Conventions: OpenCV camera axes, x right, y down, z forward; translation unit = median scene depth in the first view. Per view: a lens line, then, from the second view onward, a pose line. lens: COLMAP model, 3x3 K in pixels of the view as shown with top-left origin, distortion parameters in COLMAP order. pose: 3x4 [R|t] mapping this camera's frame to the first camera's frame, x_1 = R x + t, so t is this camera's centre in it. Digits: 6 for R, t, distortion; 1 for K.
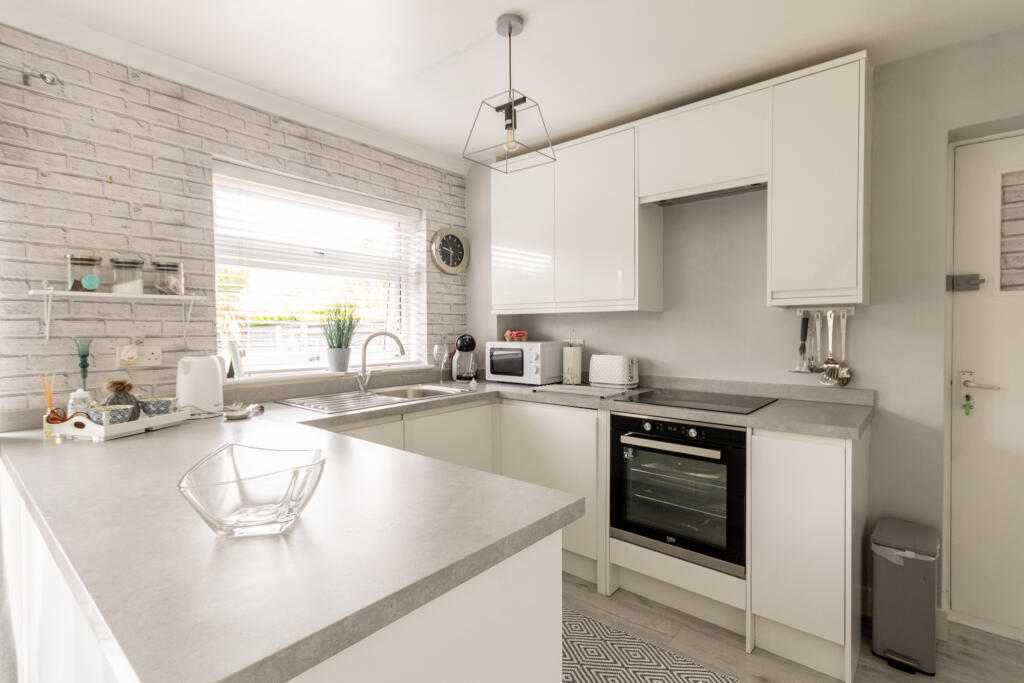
lens RADIAL K [[487.4, 0, 513.1], [0, 487.4, 337.1], [0, 0, 1]] dist [-0.000050, 0.000094]
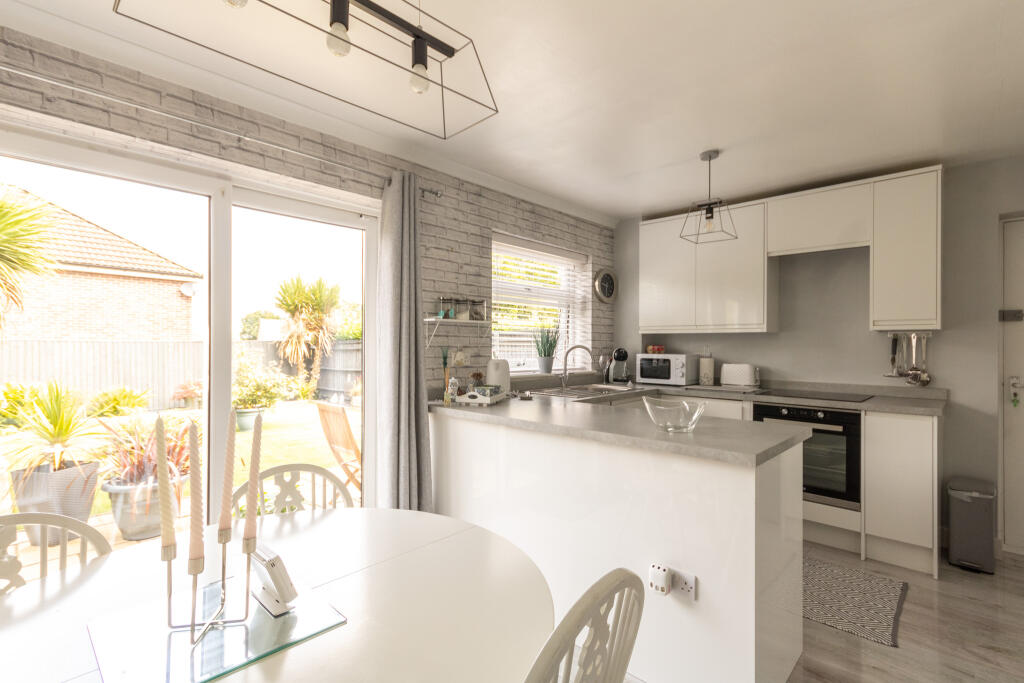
lens RADIAL K [[484.8, 0, 512.0], [0, 484.8, 341.5], [0, 0, 1]] dist [0.000065, -0.000155]
pose [[0.998107, 0.010264, -0.060635, -0.467770], [-0.011656, 0.999676, -0.022643, 0.015080], [0.060383, 0.023307, 0.997903, -0.523719]]
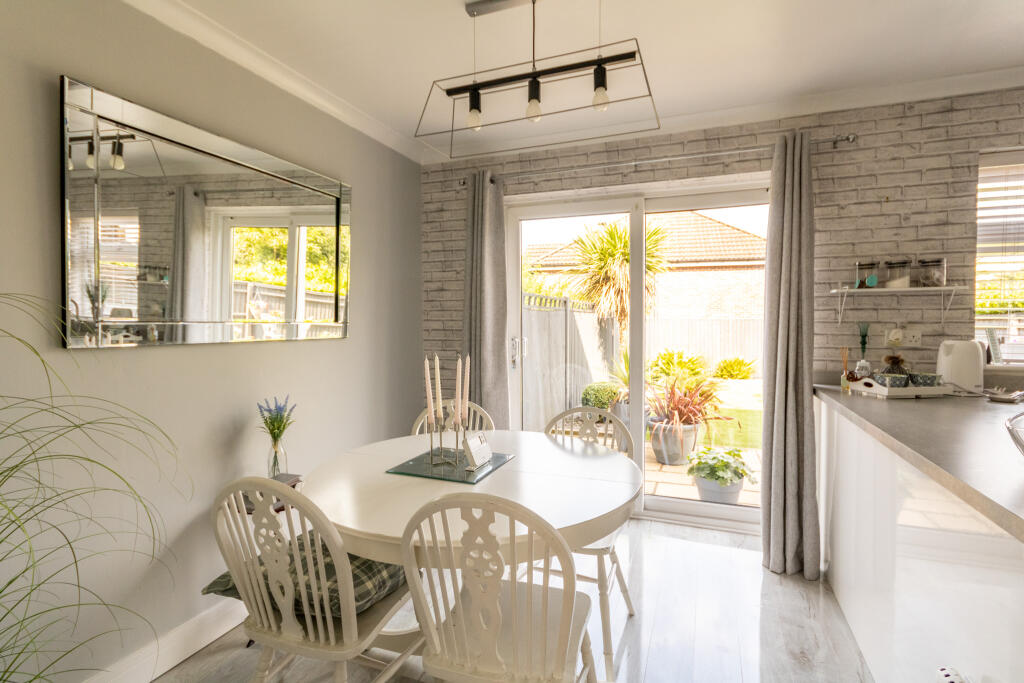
lens RADIAL K [[472.5, 0, 530.7], [0, 472.5, 340.0], [0, 0, 1]] dist [0.000716, 0.000097]
pose [[0.333655, 0.043317, -0.941699, 0.041619], [-0.015891, 0.999060, 0.040325, 0.009609], [0.942561, 0.001509, 0.334030, -0.263330]]
